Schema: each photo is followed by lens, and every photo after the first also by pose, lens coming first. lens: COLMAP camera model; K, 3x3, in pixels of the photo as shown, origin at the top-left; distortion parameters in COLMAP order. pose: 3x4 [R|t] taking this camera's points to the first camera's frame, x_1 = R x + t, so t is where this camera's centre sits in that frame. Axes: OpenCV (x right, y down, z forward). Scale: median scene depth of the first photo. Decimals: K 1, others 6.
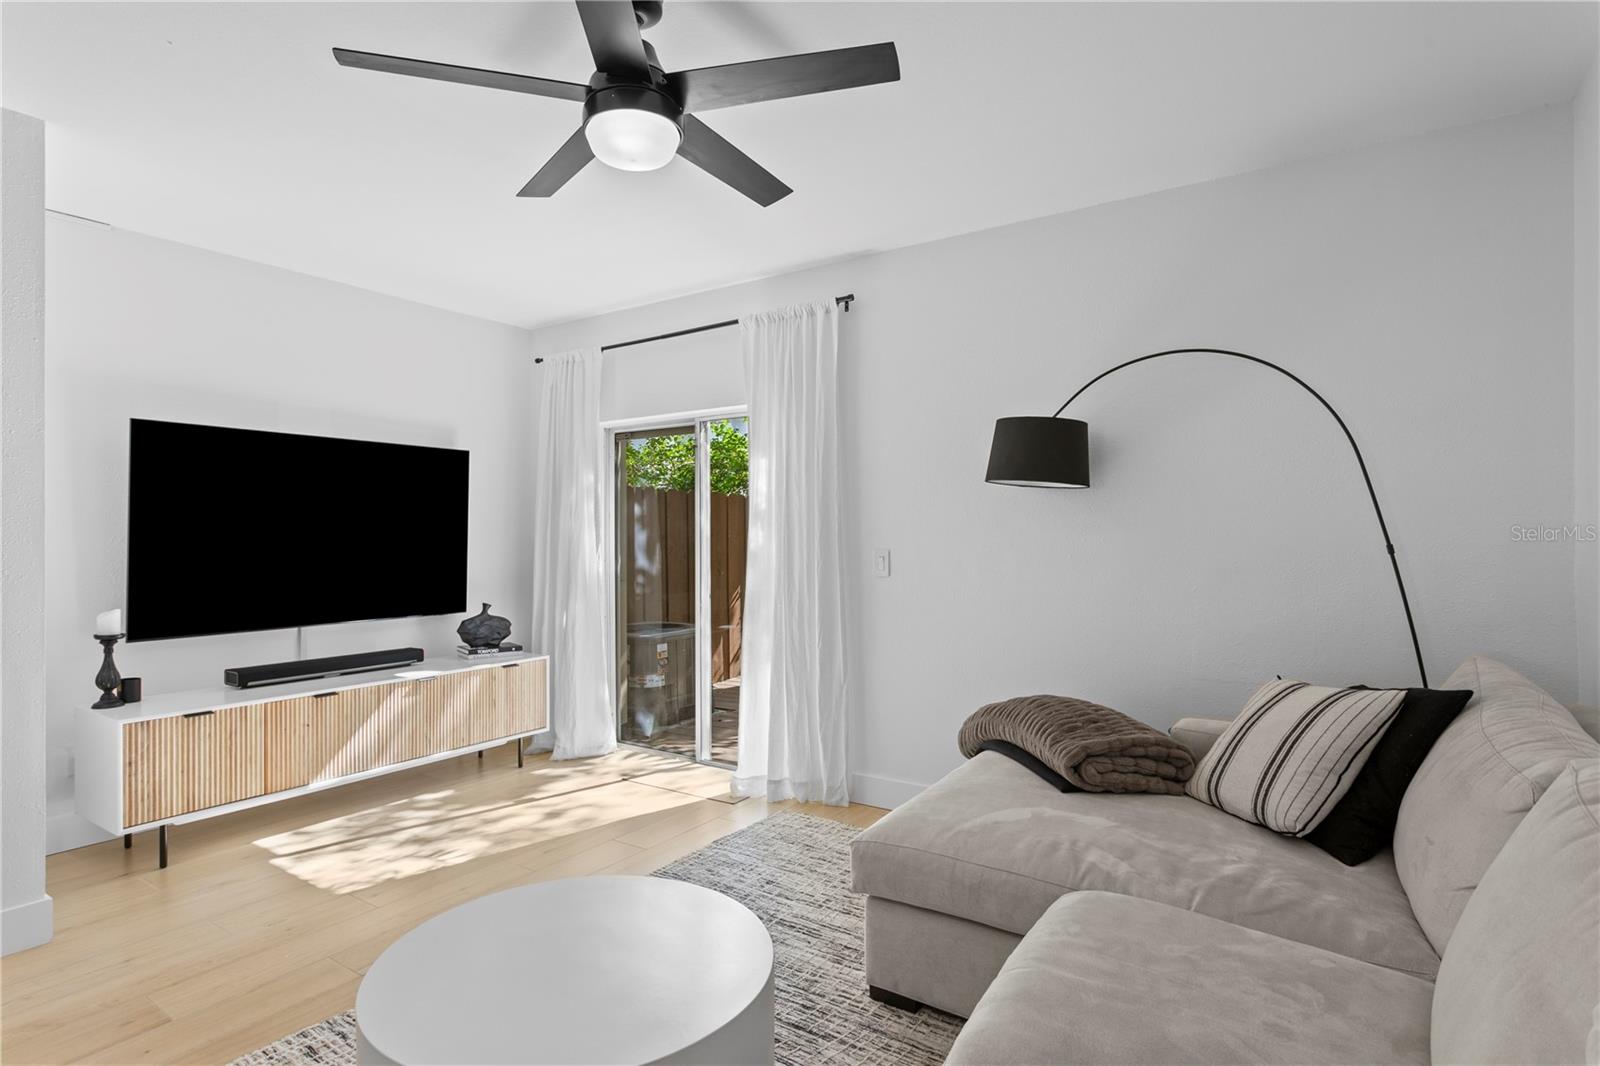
lens RADIAL K [[828.8, 0, 768.8], [0, 828.8, 532.9], [0, 0, 1]] dist [-0.010712, -0.000857]
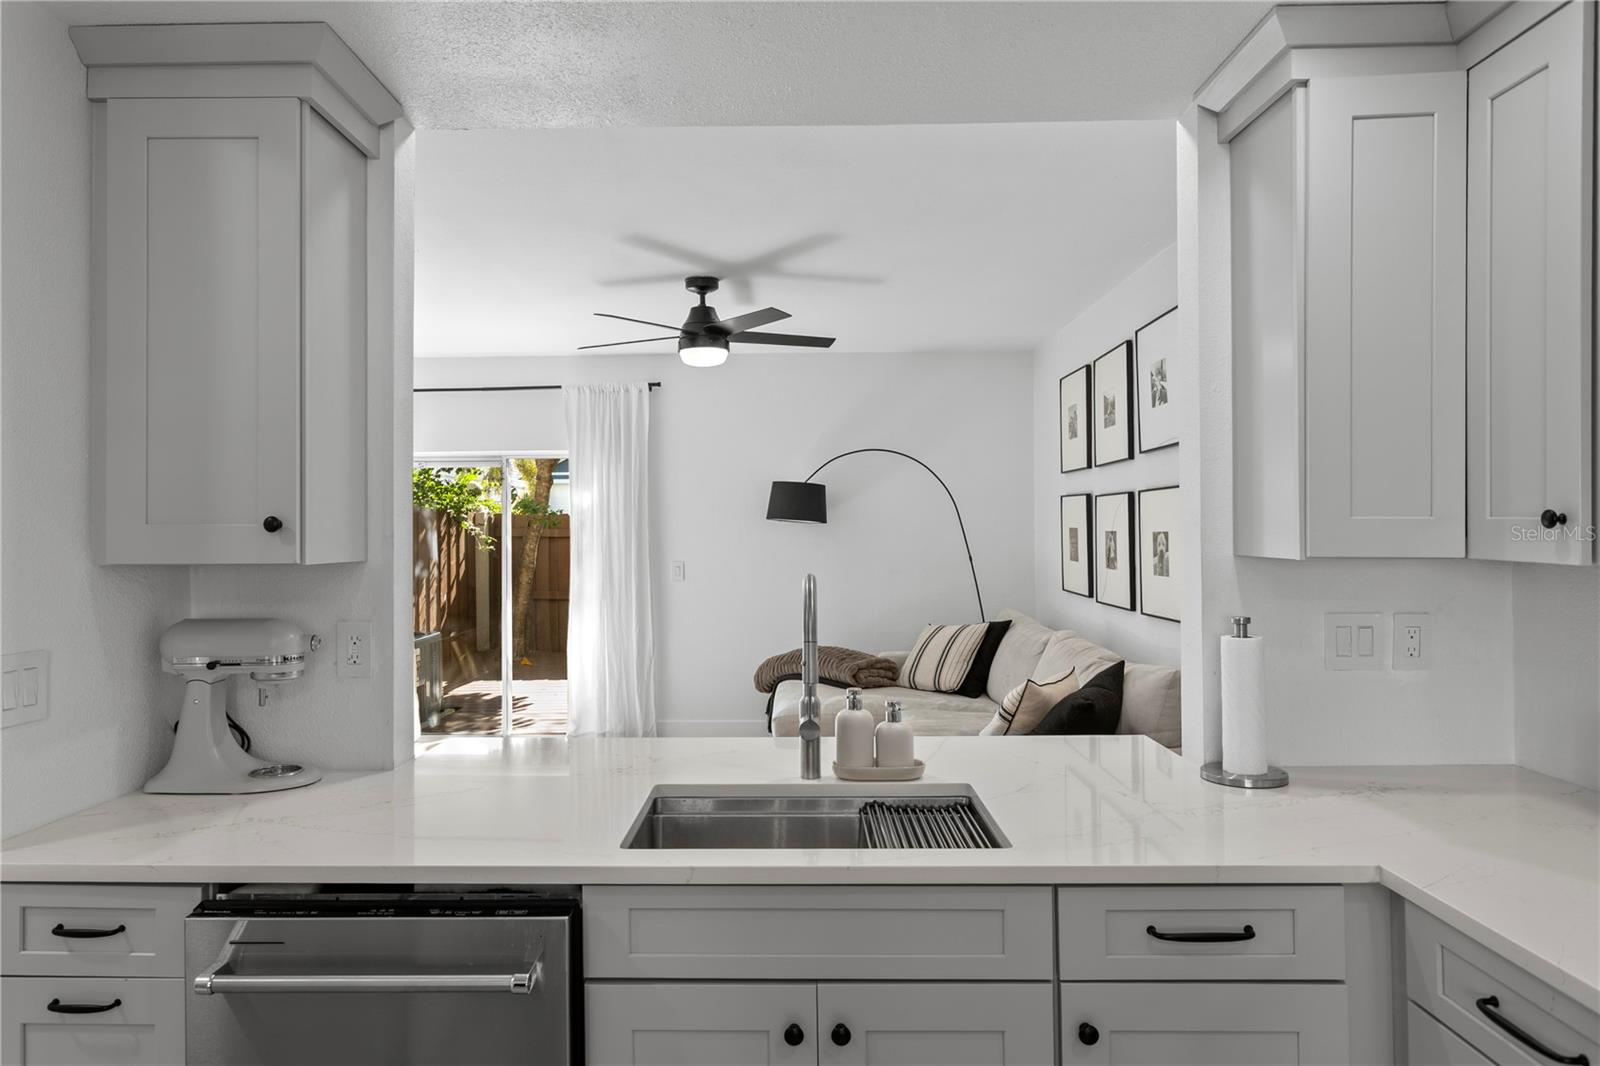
lens RADIAL K [[1002.6, 0, 785.3], [0, 1002.6, 522.5], [0, 0, 1]] dist [0.007404, 0.002507]
pose [[0.825089, 0.003216, 0.564994, -0.926715], [0.001690, 0.999965, -0.008159, -0.045777], [-0.565001, 0.007687, 0.825054, -0.715614]]
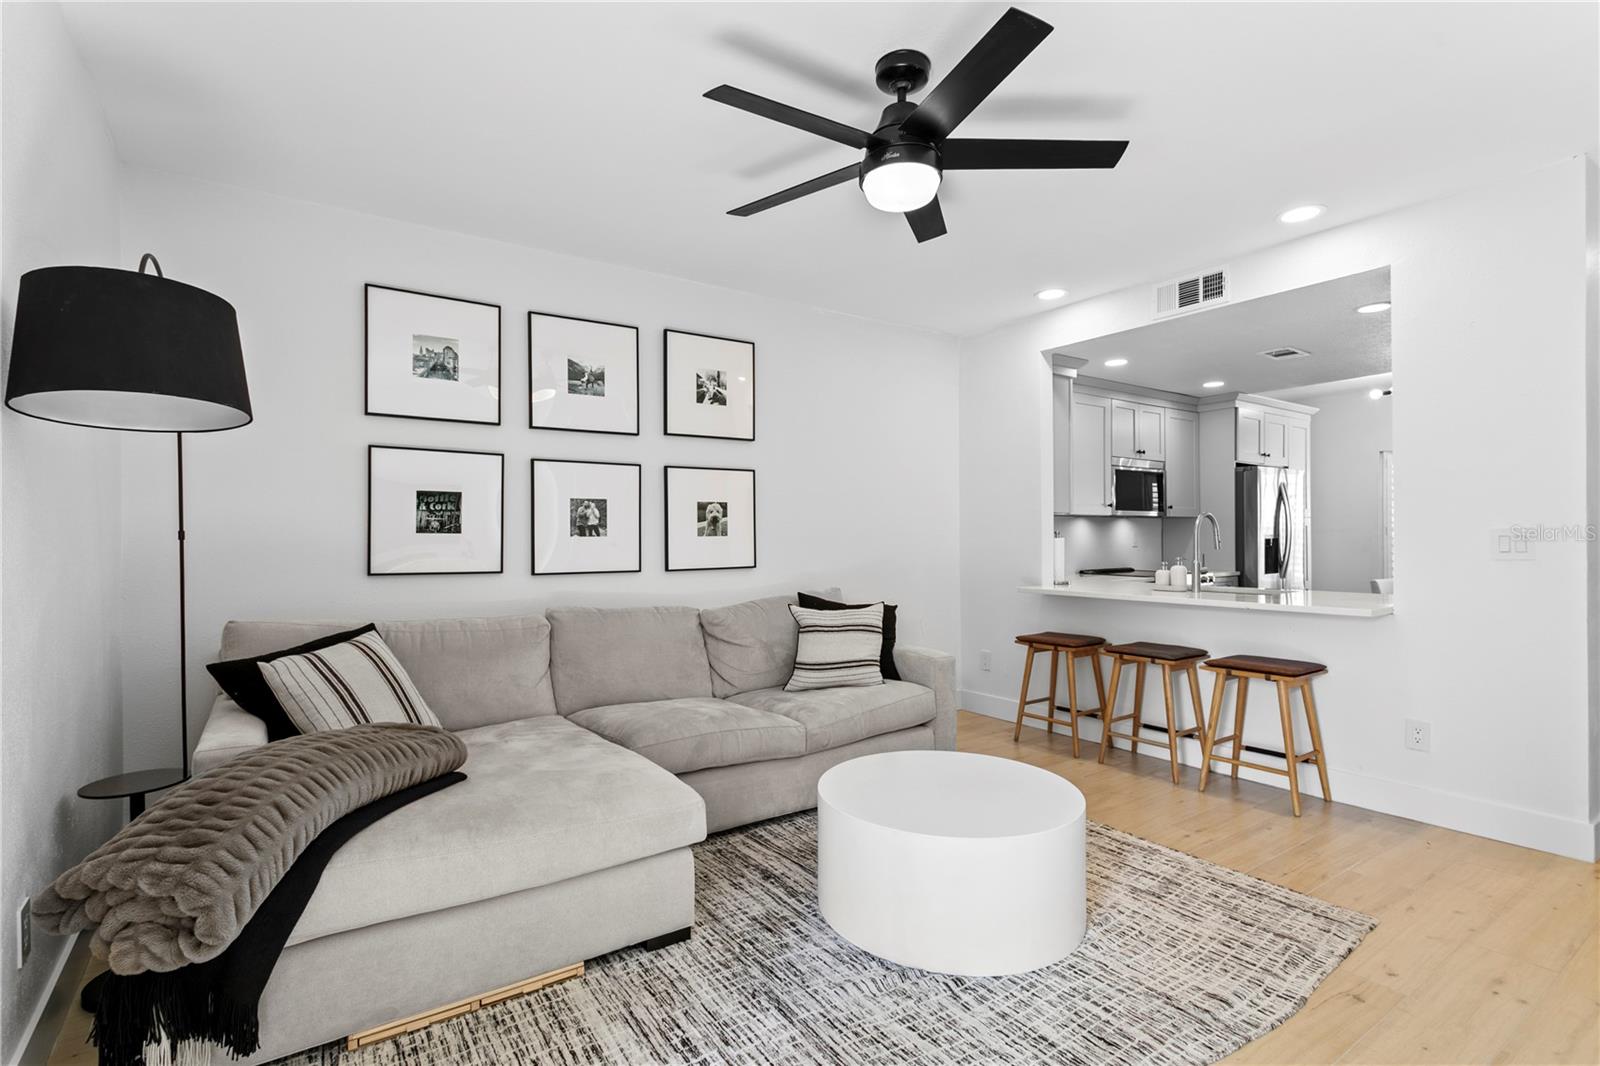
lens RADIAL K [[764.7, 0, 781.7], [0, 764.7, 536.6], [0, 0, 1]] dist [0.003809, 0.002299]
pose [[-0.937765, 0.010064, 0.347124, -0.271329], [0.008653, 0.999947, -0.005614, 0.030690], [-0.347162, -0.002261, -0.937802, 1.489943]]
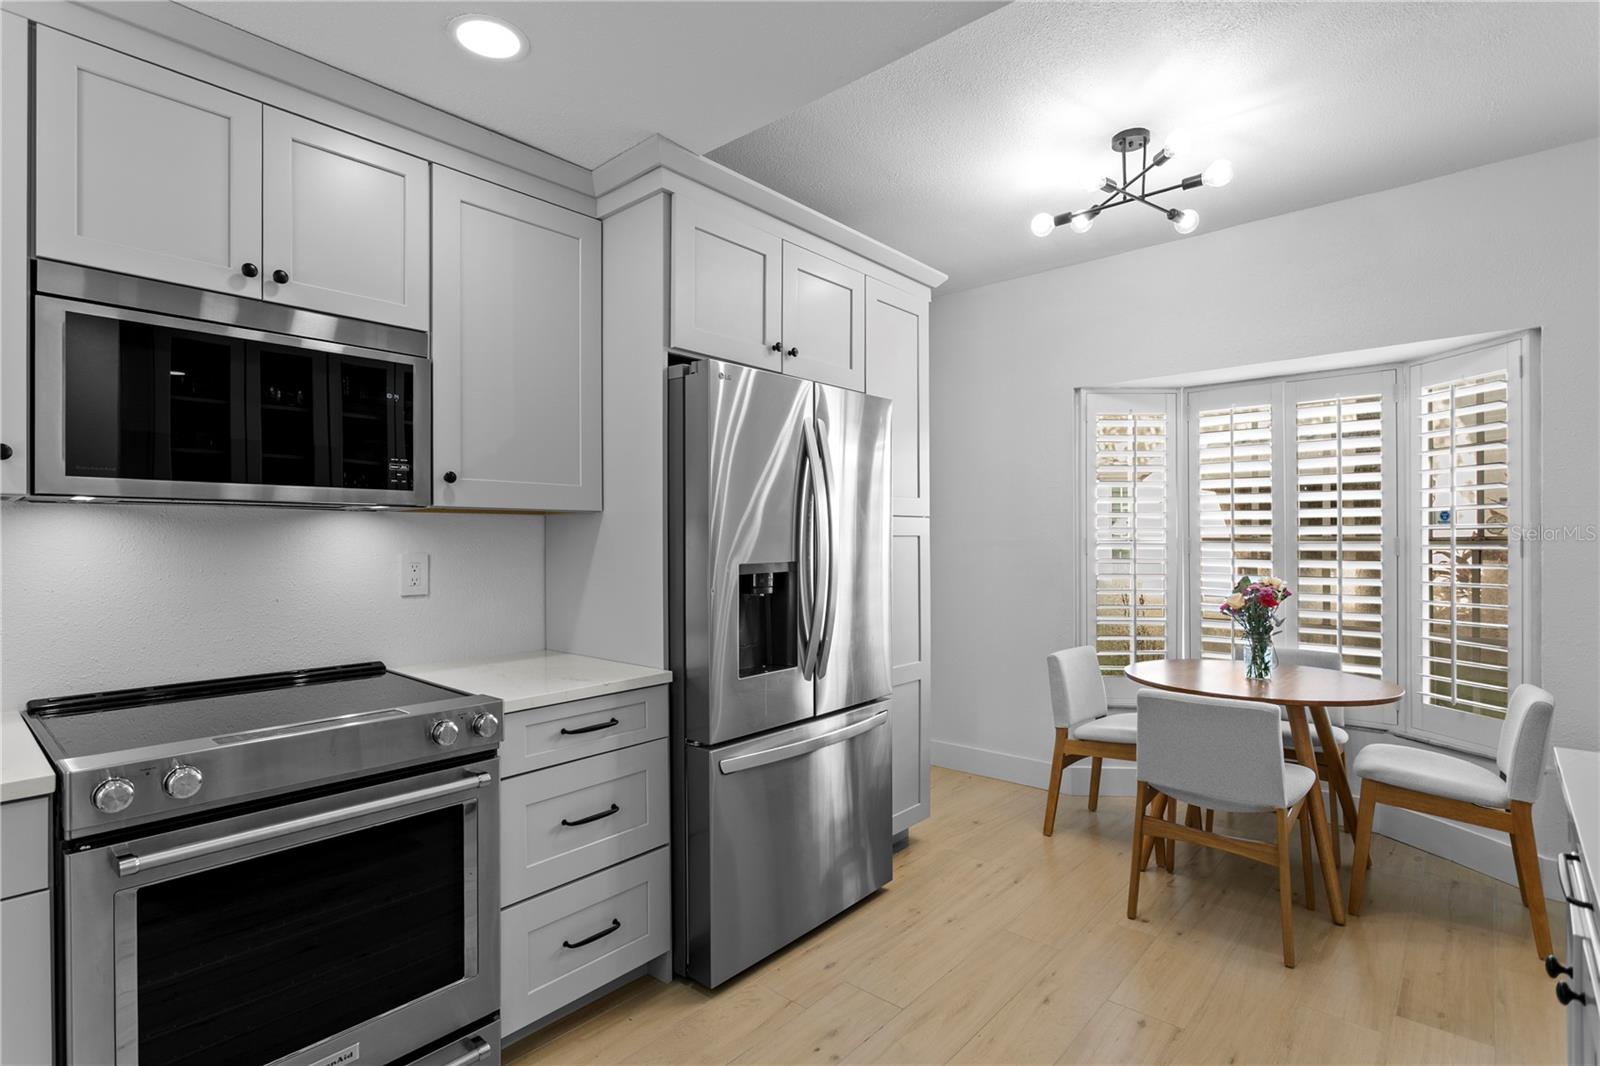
lens RADIAL K [[763.4, 0, 803.8], [0, 763.4, 534.3], [0, 0, 1]] dist [-0.014255, 0.002081]
pose [[-0.994218, 0.003756, 0.107314, -0.930369], [0.002953, 0.999966, -0.007641, 0.002460], [-0.107339, -0.007280, -0.994196, -0.249790]]
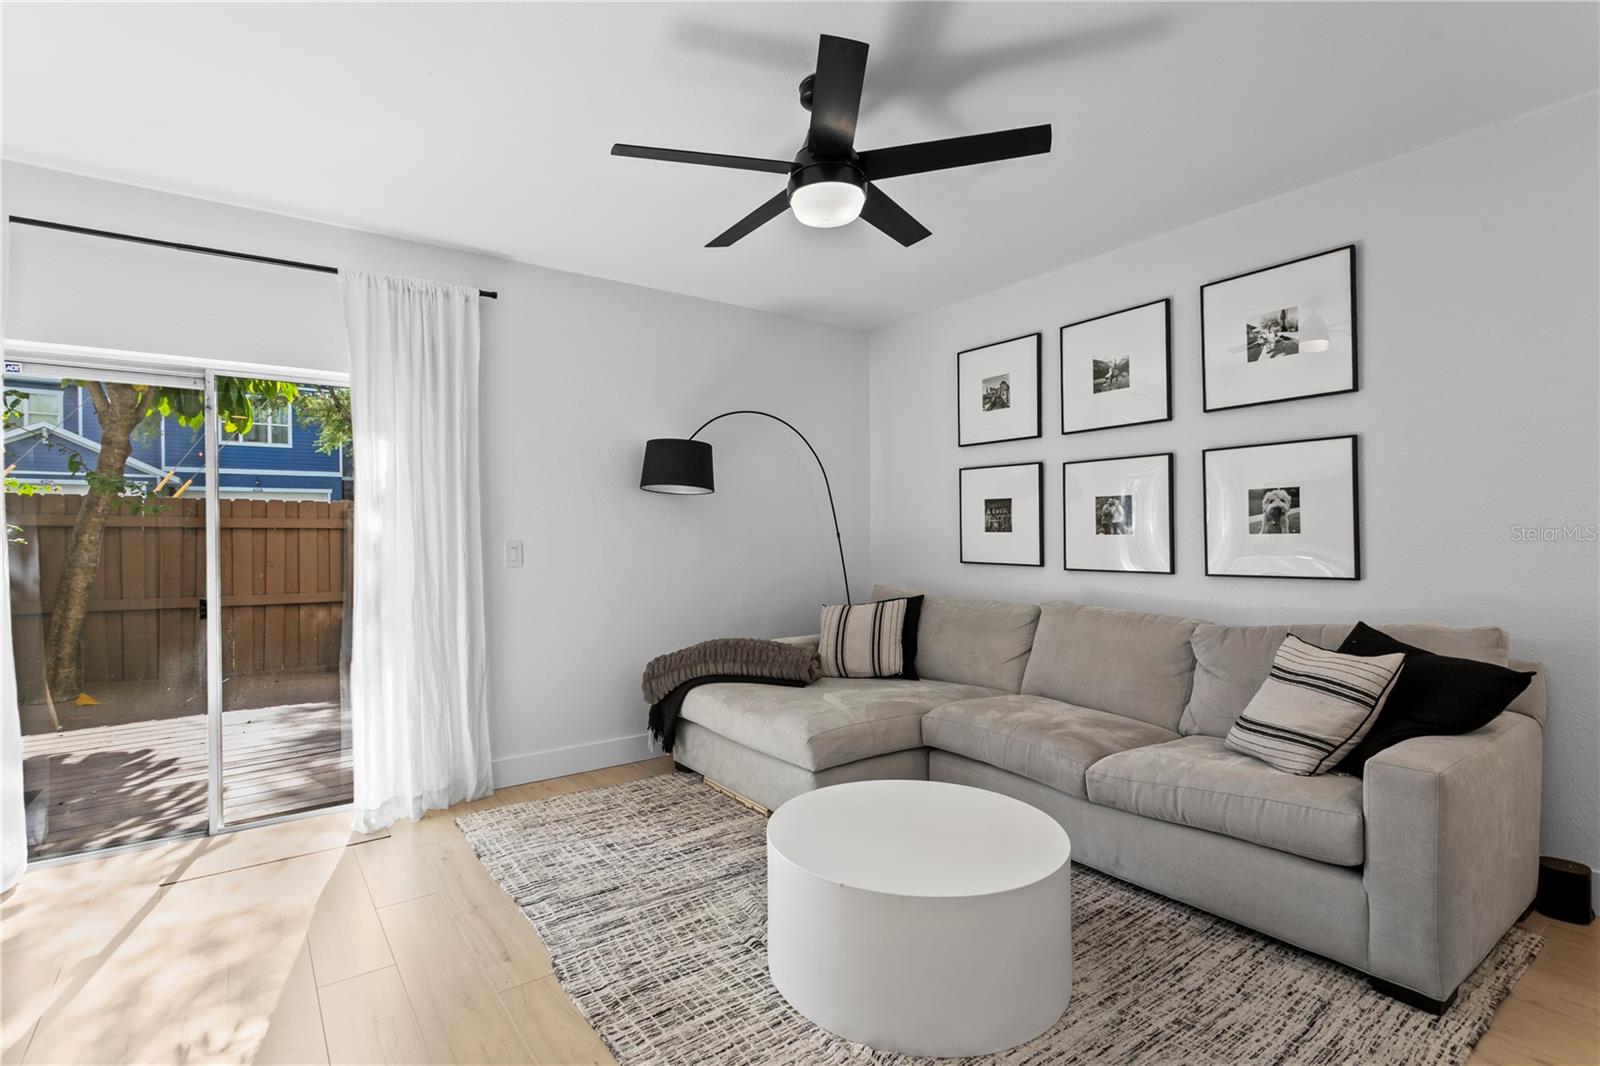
lens RADIAL K [[764.7, 0, 771.3], [0, 764.7, 535.3], [0, 0, 1]] dist [0.003809, 0.002299]
pose [[0.337073, 0.001827, 0.941477, -0.908380], [0.004236, 0.999985, -0.003457, 0.023701], [-0.941469, 0.005154, 0.337061, 0.485976]]
